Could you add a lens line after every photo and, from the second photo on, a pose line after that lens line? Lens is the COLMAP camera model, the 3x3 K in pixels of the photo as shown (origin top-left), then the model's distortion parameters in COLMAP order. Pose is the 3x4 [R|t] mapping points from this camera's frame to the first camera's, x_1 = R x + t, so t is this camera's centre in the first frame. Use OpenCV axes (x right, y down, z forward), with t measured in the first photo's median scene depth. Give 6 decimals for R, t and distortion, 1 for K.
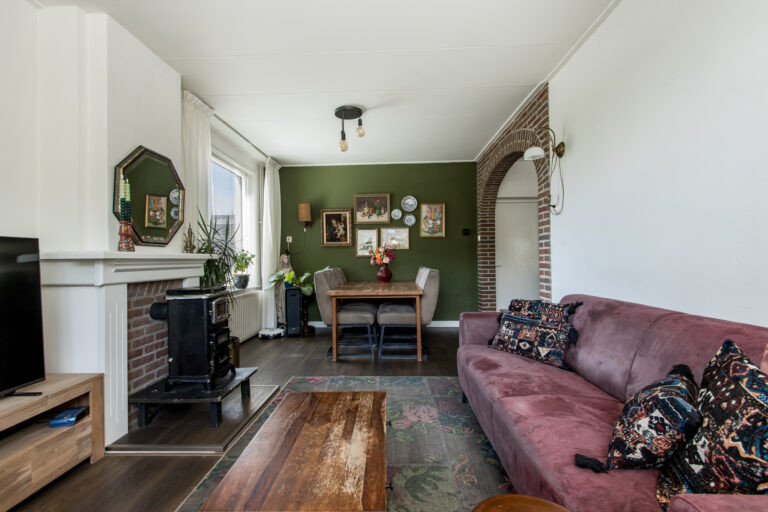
lens RADIAL K [[351.0, 0, 381.0], [0, 351.0, 257.3], [0, 0, 1]] dist [0.002268, -0.000223]
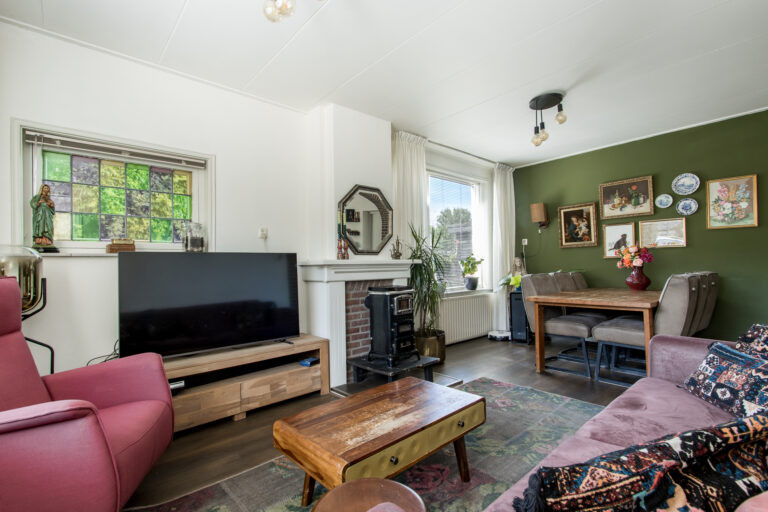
lens RADIAL K [[355.7, 0, 379.0], [0, 355.7, 258.2], [0, 0, 1]] dist [0.002384, 0.000386]
pose [[0.689145, -0.018762, -0.724380, 0.308024], [0.015207, 0.999819, -0.011430, -0.001393], [0.724464, -0.003139, 0.689306, 0.055654]]
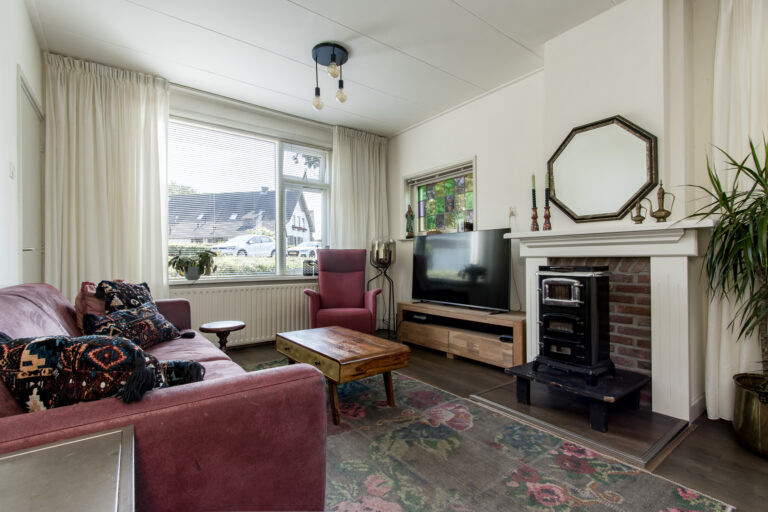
lens RADIAL K [[351.0, 0, 381.0], [0, 351.0, 257.3], [0, 0, 1]] dist [0.002268, -0.000223]
pose [[-0.778213, 0.011544, -0.627894, 0.322492], [0.017915, 0.999832, -0.003821, 0.046476], [0.627745, -0.014222, -0.778289, 1.077667]]
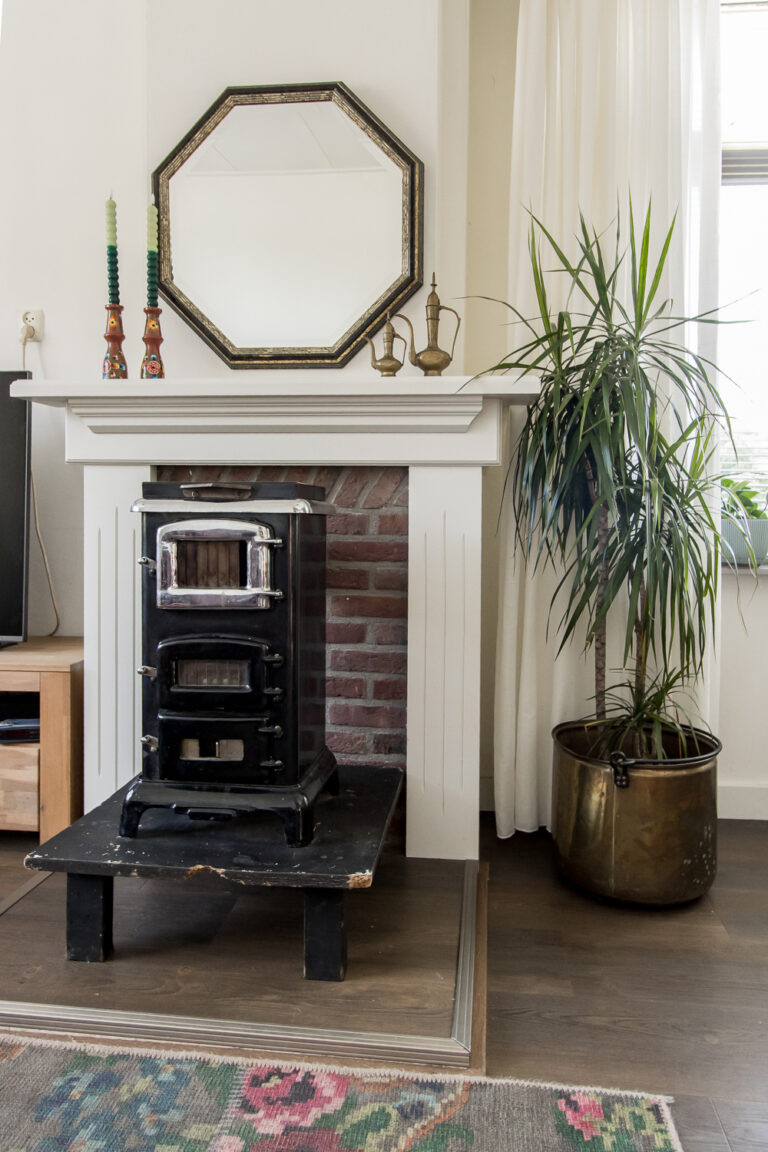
lens RADIAL K [[817.9, 0, 401.2], [0, 817.9, 527.7], [0, 0, 1]] dist [0.003844, 0.002433]
pose [[-0.076027, 0.032175, -0.996586, 0.113346], [-0.001417, 0.999475, 0.032376, 0.077848], [0.997105, 0.003874, -0.075942, 0.920463]]
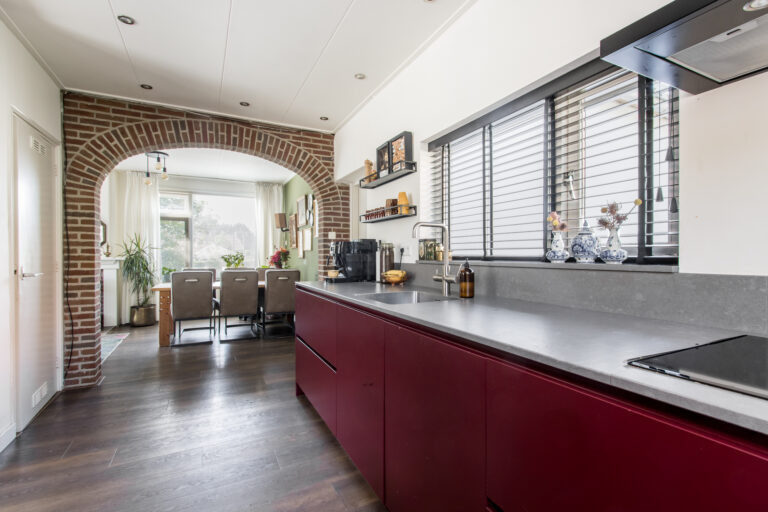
lens RADIAL K [[358.8, 0, 383.6], [0, 358.8, 252.9], [0, 0, 1]] dist [0.000979, 0.000303]
pose [[0.483257, 0.001880, -0.875477, 1.774914], [0.003173, 0.999987, 0.003899, -0.033772], [0.875473, -0.004662, 0.483245, 1.242124]]
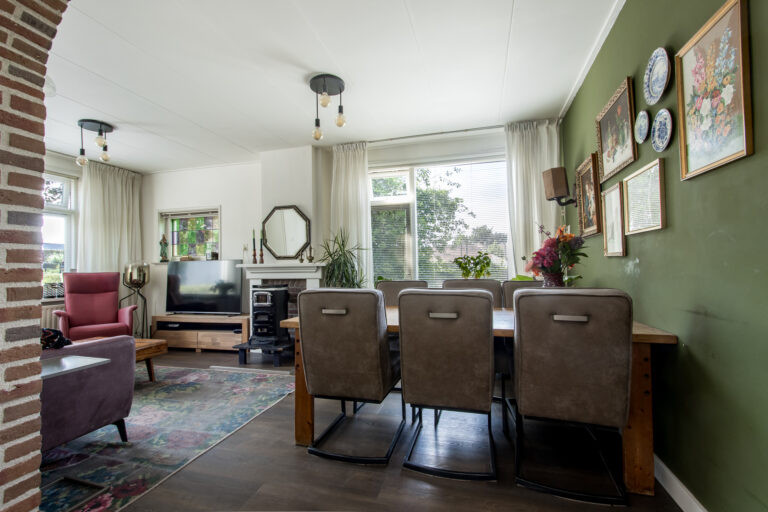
lens RADIAL K [[351.0, 0, 381.0], [0, 351.0, 257.3], [0, 0, 1]] dist [0.002268, -0.000223]
pose [[-0.236879, -0.013459, -0.971446, 0.744934], [0.023172, 0.999541, -0.019498, 0.001915], [0.971263, -0.027129, -0.236458, 1.473848]]
